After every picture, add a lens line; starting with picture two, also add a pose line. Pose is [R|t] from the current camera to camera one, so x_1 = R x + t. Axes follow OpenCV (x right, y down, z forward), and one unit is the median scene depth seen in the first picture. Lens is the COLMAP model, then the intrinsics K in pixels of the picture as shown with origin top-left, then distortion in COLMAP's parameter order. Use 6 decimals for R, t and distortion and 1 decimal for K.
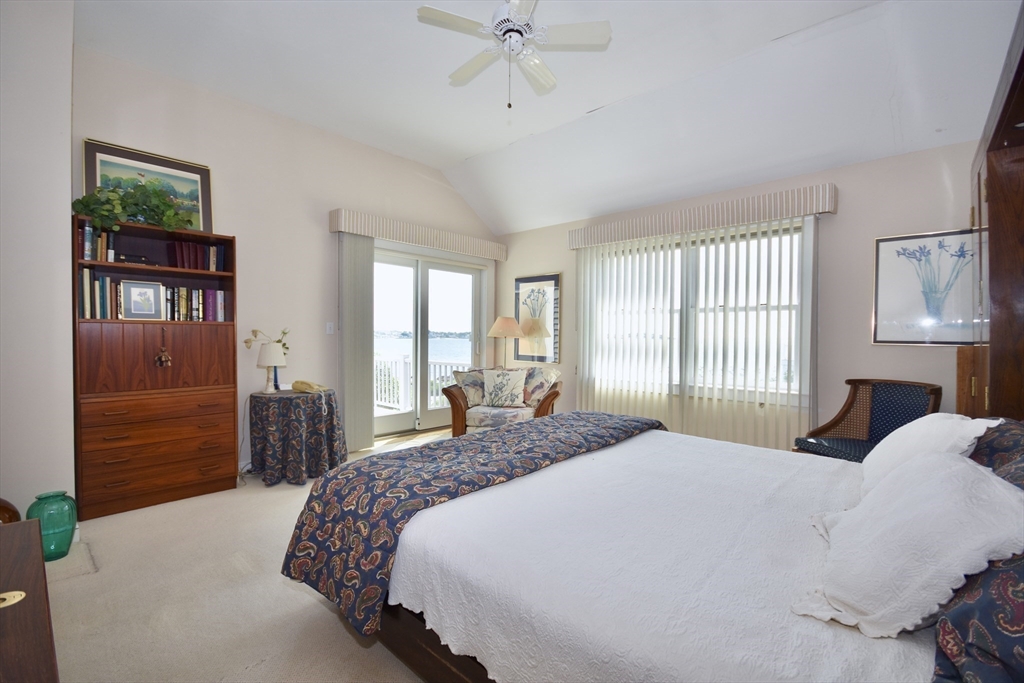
lens RADIAL K [[459.8, 0, 513.7], [0, 459.8, 341.0], [0, 0, 1]] dist [-0.002396, -0.001399]
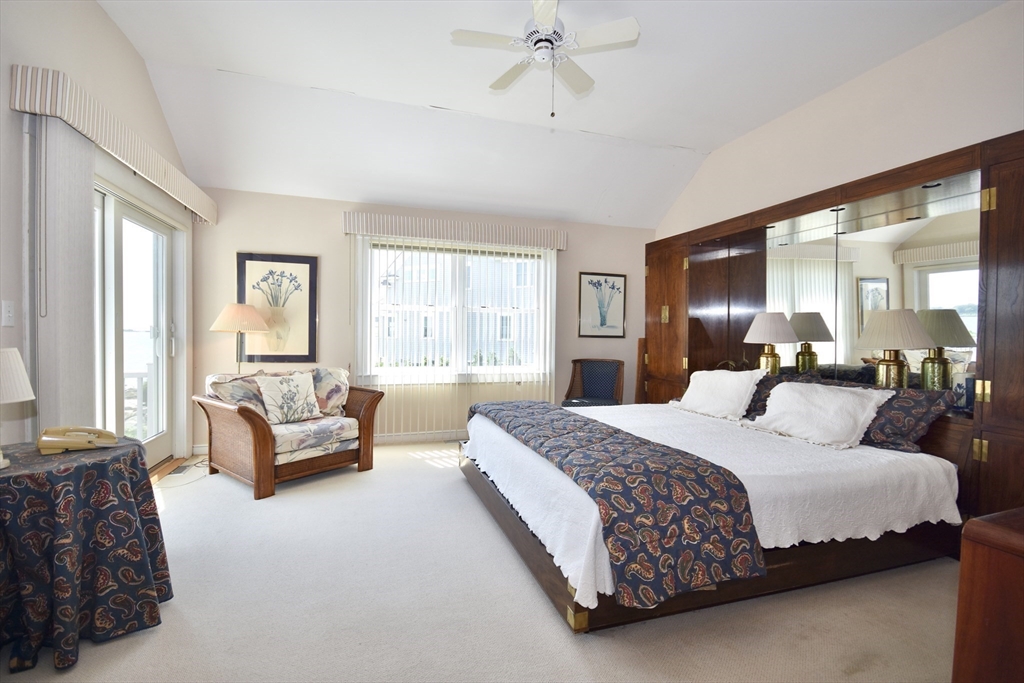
lens RADIAL K [[459.8, 0, 510.0], [0, 459.8, 338.8], [0, 0, 1]] dist [-0.002396, -0.001399]
pose [[0.480248, -0.013200, 0.877033, -0.548697], [0.001759, 0.999899, 0.014086, -0.007857], [-0.877131, -0.005222, 0.480223, 0.319226]]
